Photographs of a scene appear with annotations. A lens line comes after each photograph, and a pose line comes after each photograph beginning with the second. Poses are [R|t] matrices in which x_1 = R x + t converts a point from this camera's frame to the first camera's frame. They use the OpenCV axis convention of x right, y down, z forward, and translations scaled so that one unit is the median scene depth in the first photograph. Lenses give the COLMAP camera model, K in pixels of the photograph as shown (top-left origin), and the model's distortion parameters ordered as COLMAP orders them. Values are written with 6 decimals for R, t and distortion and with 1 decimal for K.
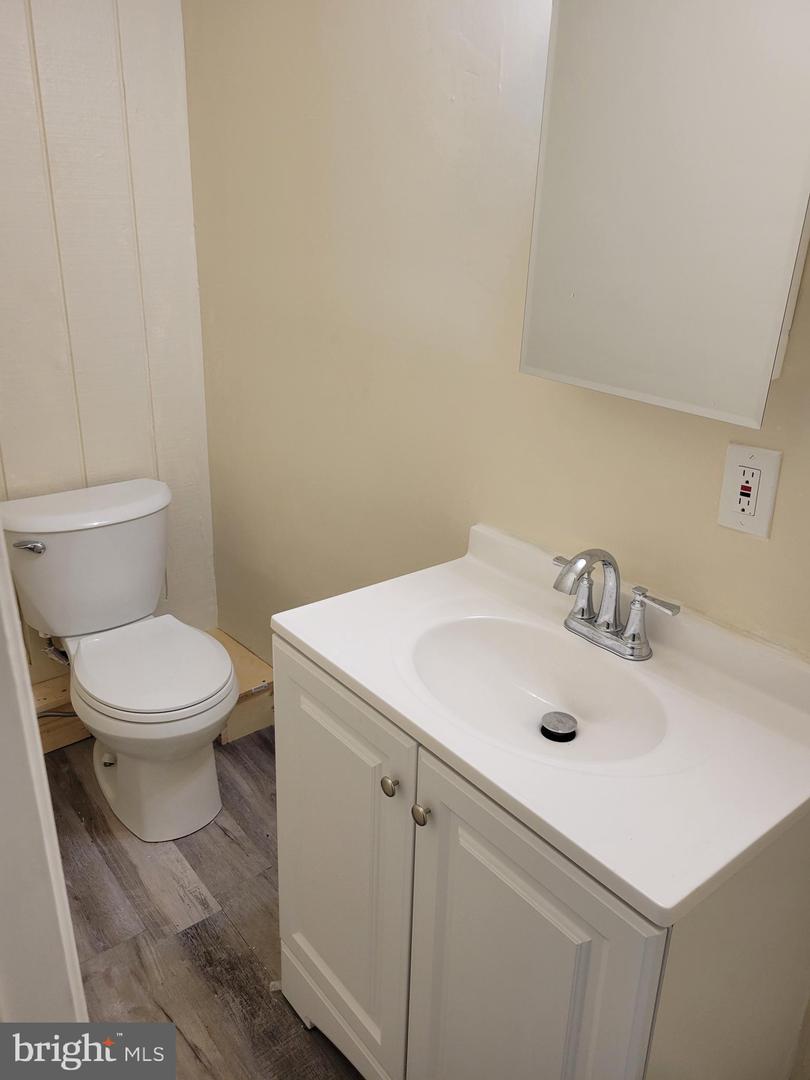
lens RADIAL K [[825.2, 0, 409.1], [0, 825.2, 530.5], [0, 0, 1]] dist [0.027257, 0.000699]
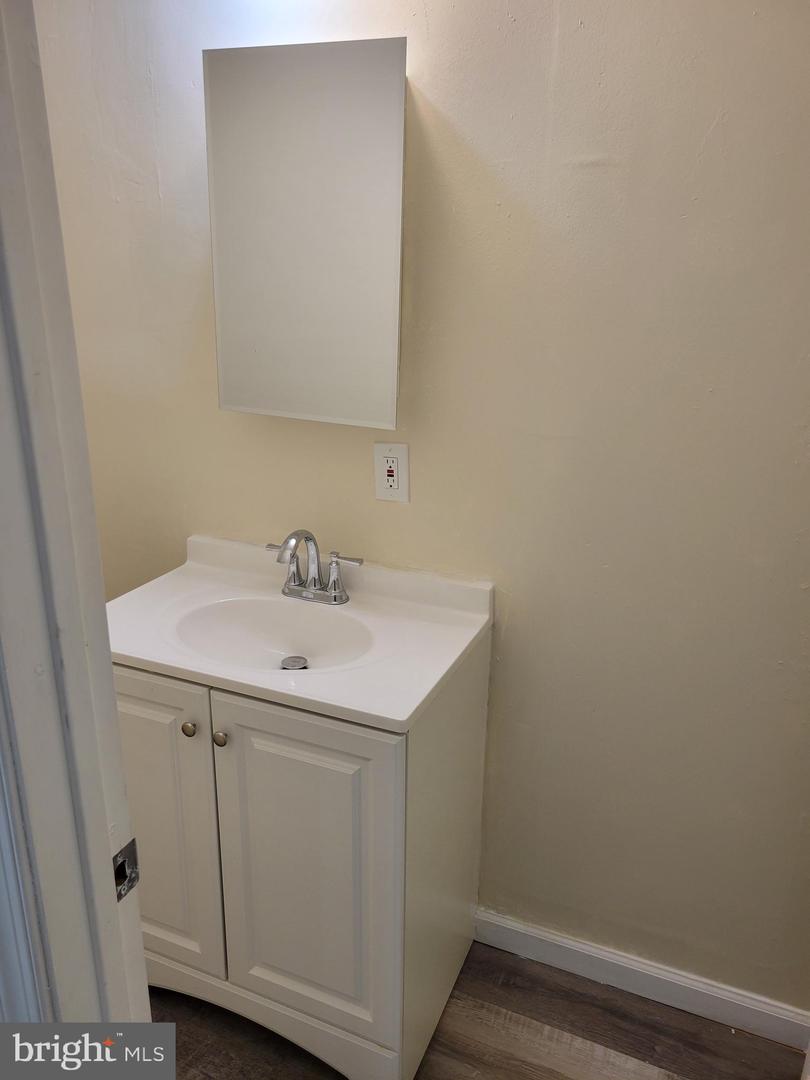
lens RADIAL K [[825.2, 0, 402.2], [0, 825.2, 541.4], [0, 0, 1]] dist [0.027257, 0.000699]
pose [[0.889707, -0.168347, 0.424359, -0.213290], [0.179429, 0.983671, 0.014042, 0.052607], [-0.419794, 0.063649, 0.905385, -0.328393]]
